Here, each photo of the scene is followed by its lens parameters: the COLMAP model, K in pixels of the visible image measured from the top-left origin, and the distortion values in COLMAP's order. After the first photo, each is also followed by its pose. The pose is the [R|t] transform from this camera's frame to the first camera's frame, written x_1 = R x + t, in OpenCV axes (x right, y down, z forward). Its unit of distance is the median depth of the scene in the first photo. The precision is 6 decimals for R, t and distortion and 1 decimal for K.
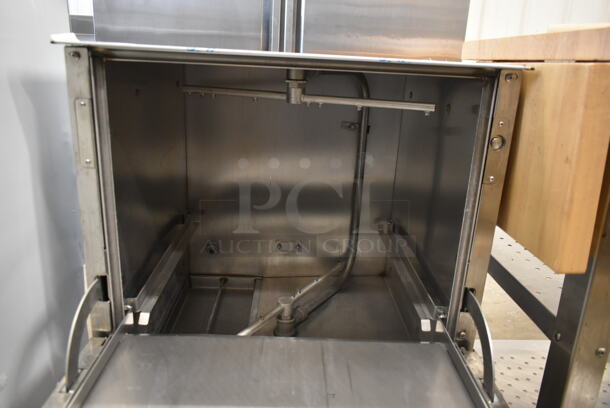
lens RADIAL K [[464.9, 0, 305.0], [0, 464.9, 204.0], [0, 0, 1]] dist [-0.013651, -0.010597]
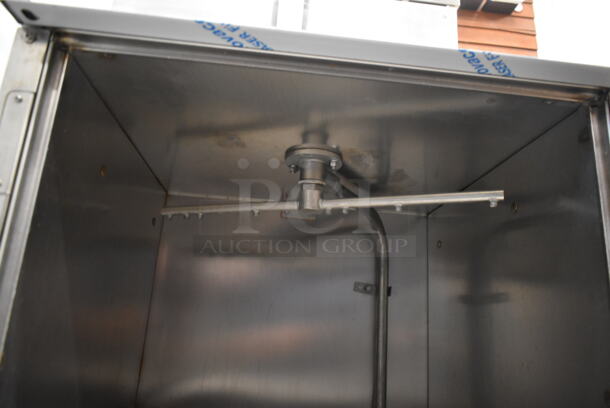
lens RADIAL K [[464.9, 0, 305.0], [0, 464.9, 204.0], [0, 0, 1]] dist [-0.013651, -0.010597]
pose [[0.997578, 0.038790, 0.057733, -0.064169], [-0.000828, 0.836609, -0.547800, 0.165762], [-0.069549, 0.546426, 0.834615, 0.308982]]
